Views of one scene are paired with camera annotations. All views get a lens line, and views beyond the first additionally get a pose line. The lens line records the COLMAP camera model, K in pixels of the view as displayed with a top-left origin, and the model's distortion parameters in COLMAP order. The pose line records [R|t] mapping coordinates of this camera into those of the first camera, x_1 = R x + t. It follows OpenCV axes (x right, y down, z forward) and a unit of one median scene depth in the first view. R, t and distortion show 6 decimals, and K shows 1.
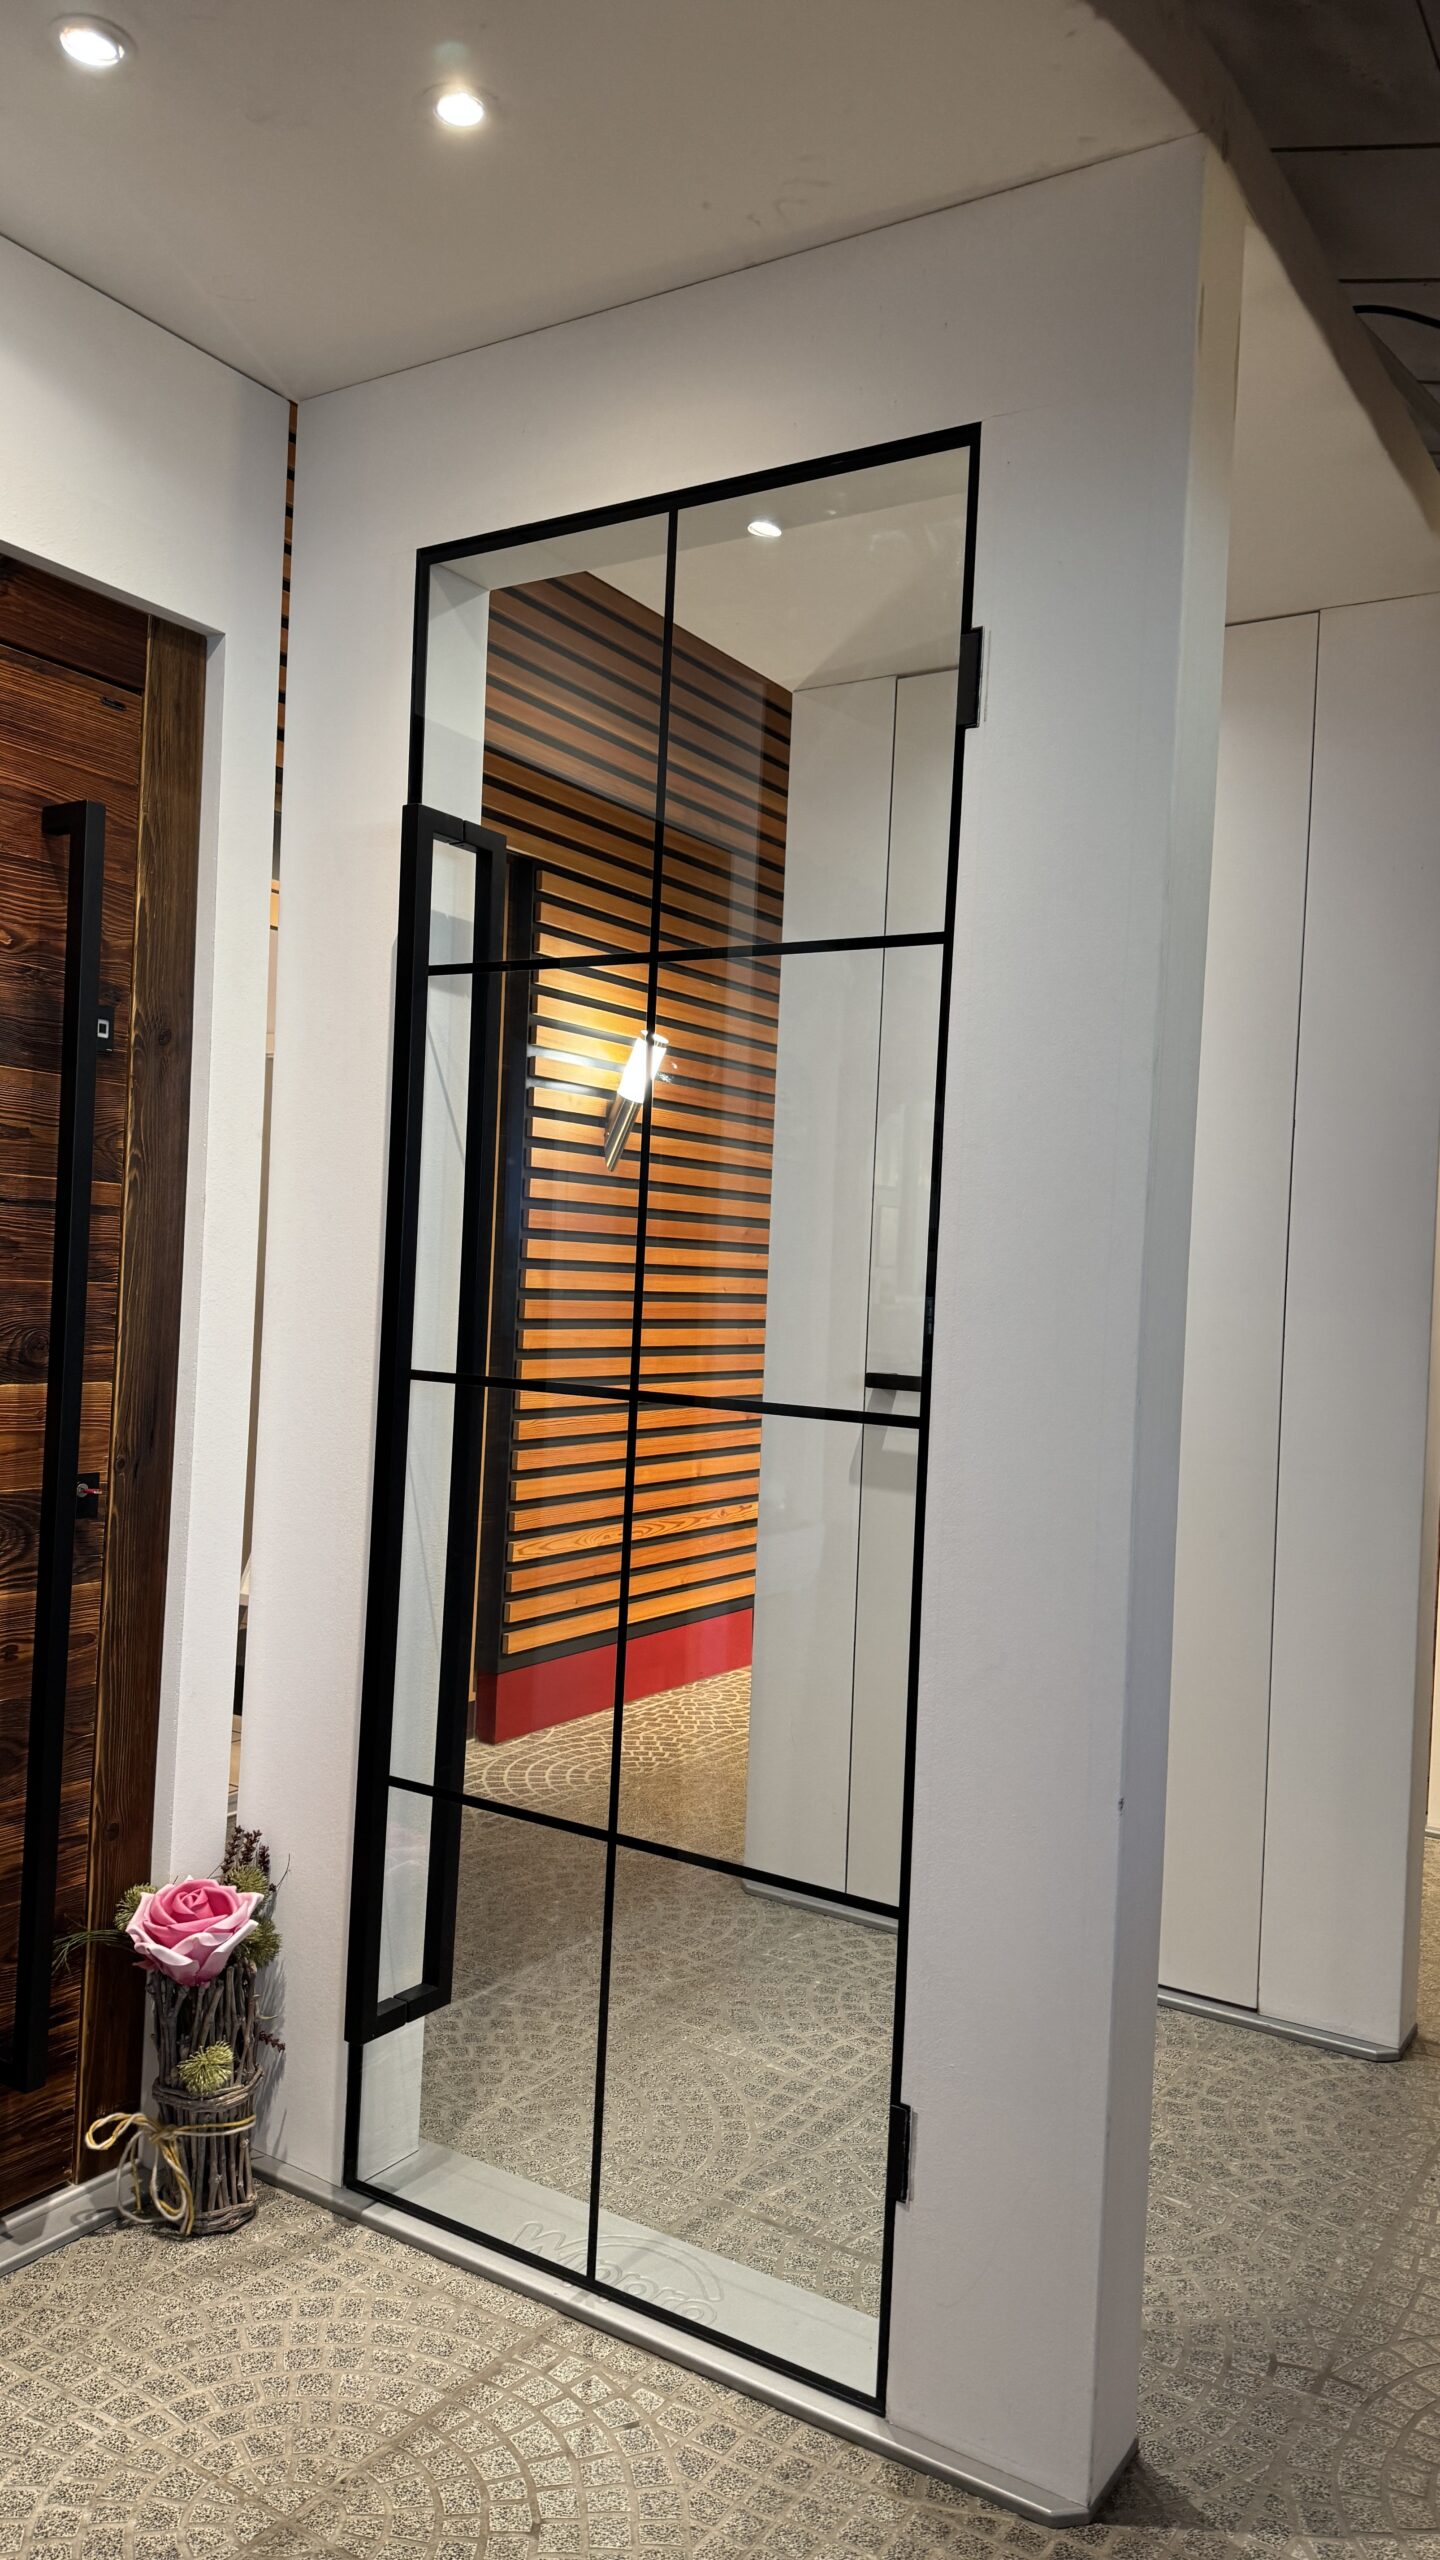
lens RADIAL K [[1814.5, 0, 705.8], [0, 1814.5, 1274.4], [0, 0, 1]] dist [0.070024, -0.095031]
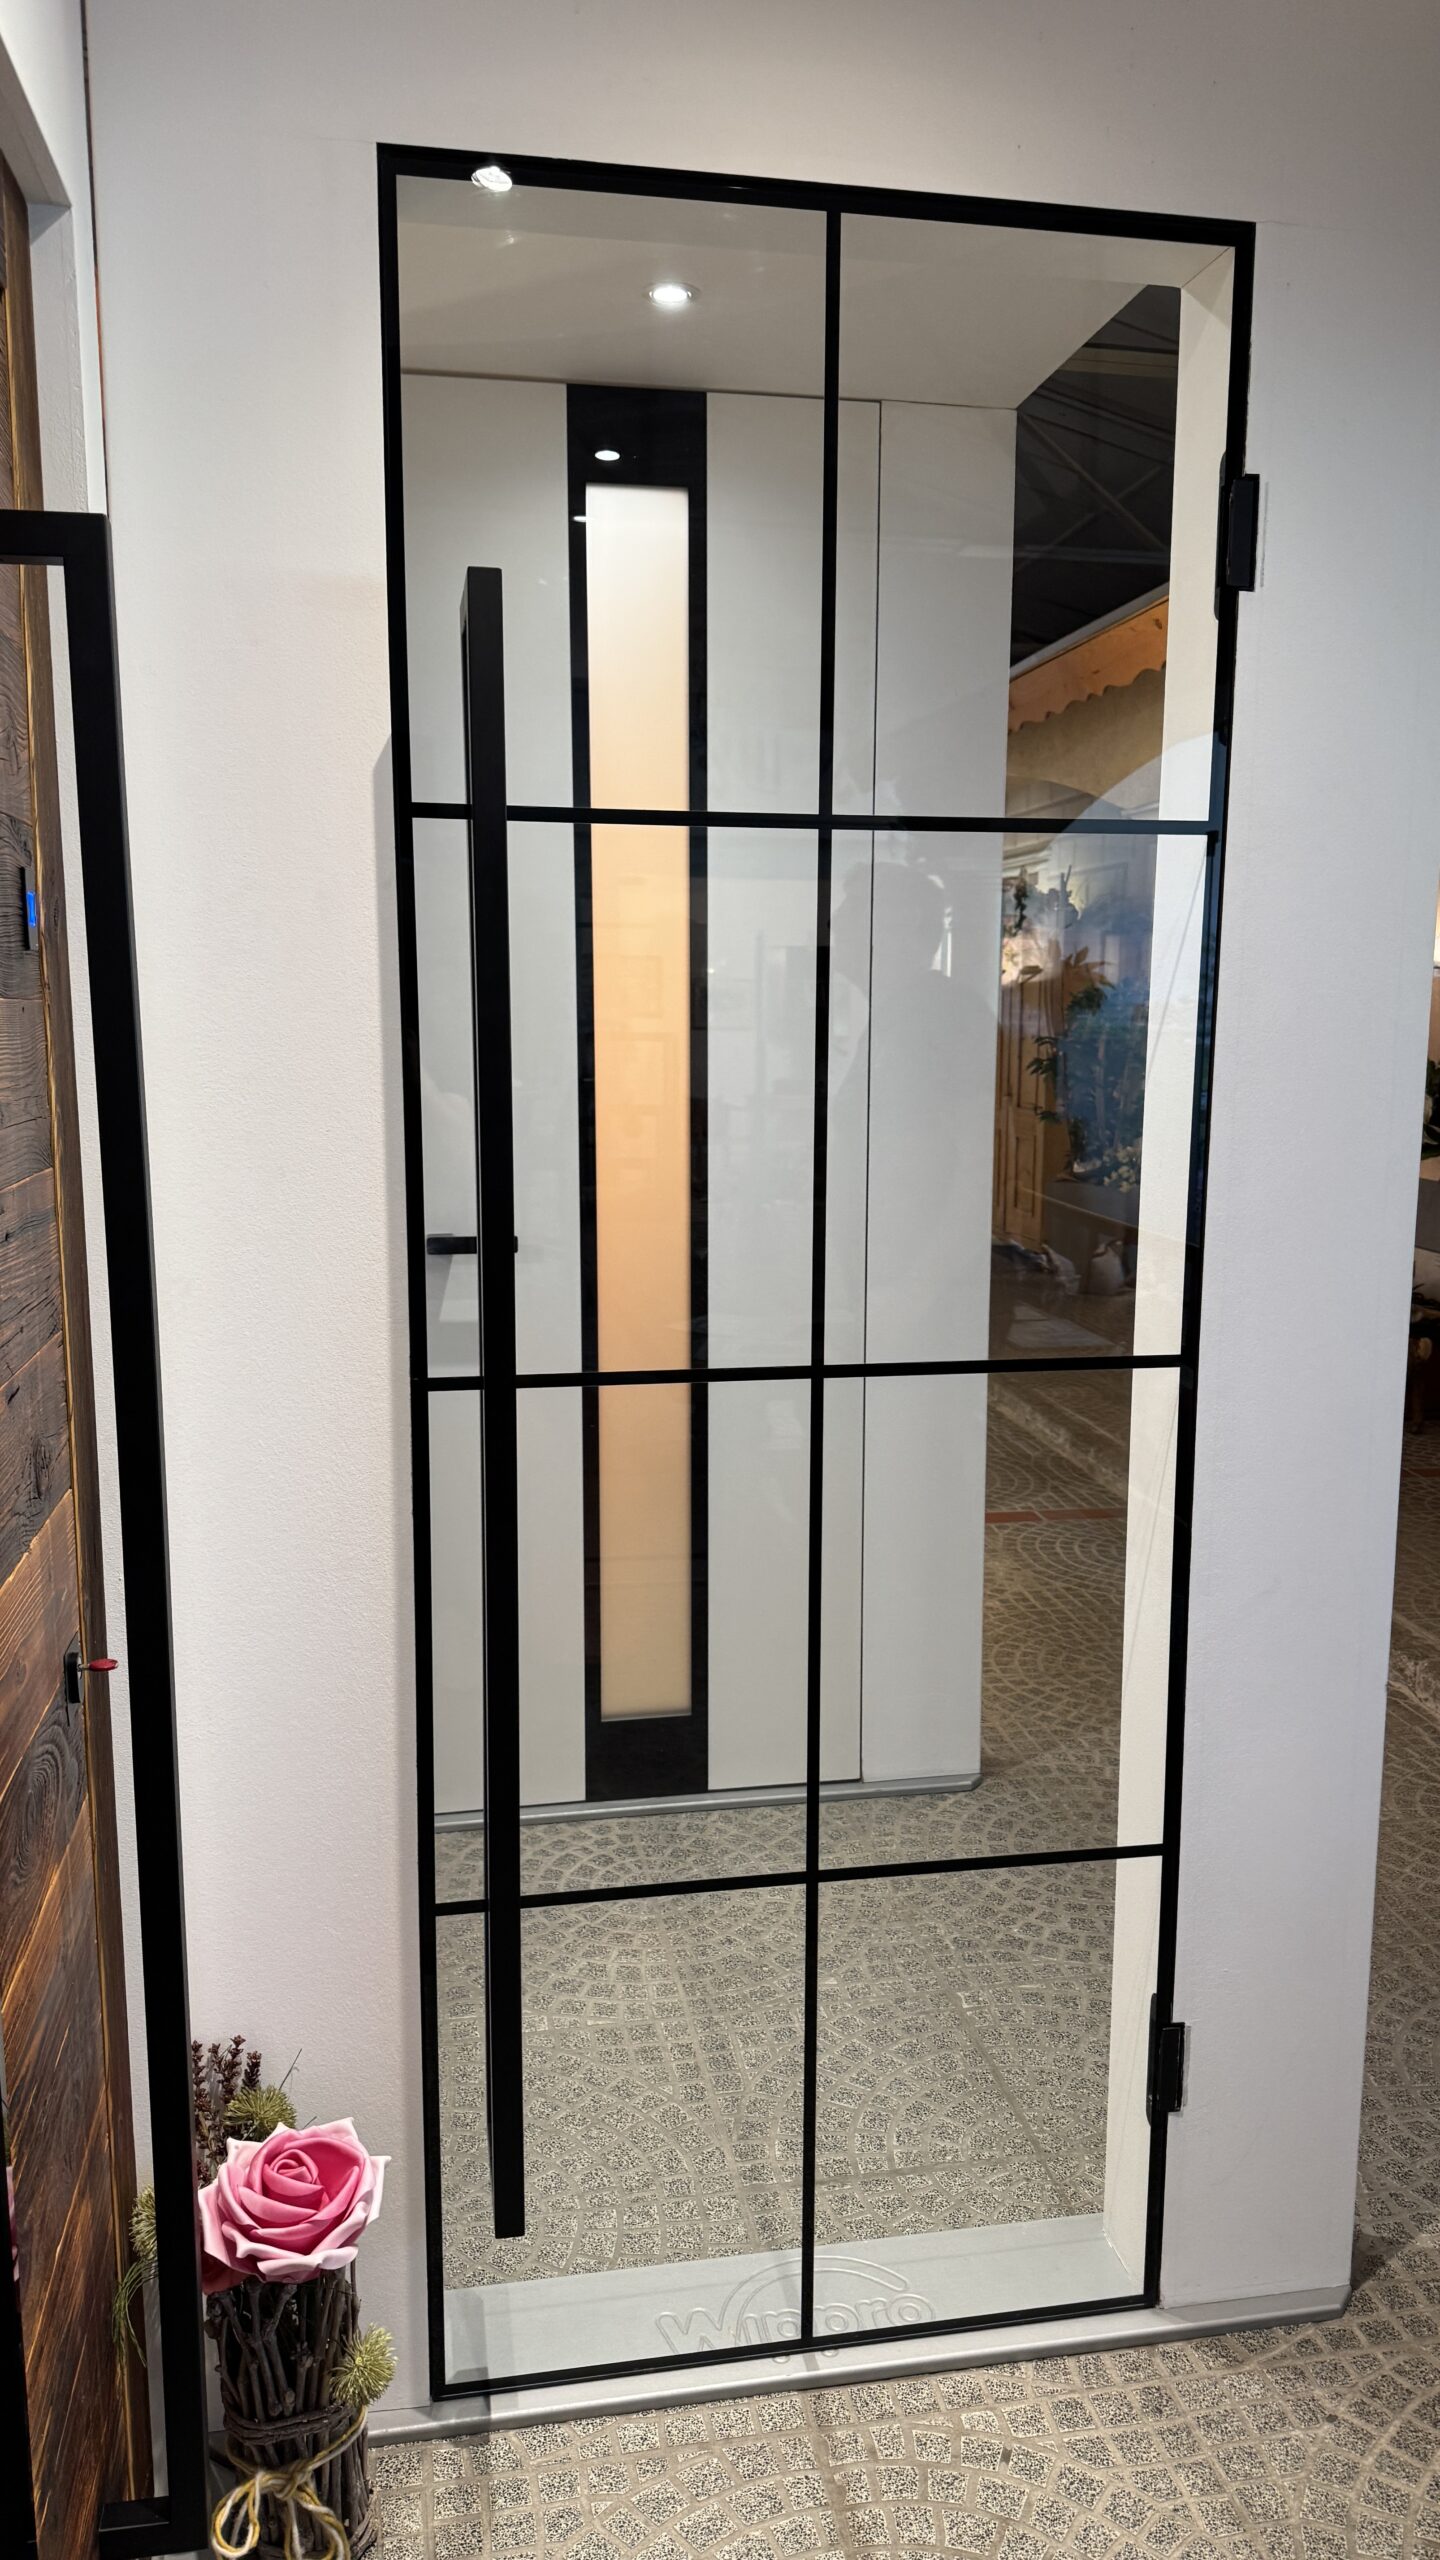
lens RADIAL K [[1814.5, 0, 717.9], [0, 1814.5, 1284.0], [0, 0, 1]] dist [0.070024, -0.095031]
pose [[0.724782, -0.152001, 0.672002, -0.620631], [0.032744, 0.981857, 0.186772, -0.129043], [-0.688200, -0.113365, 0.716609, 0.445767]]
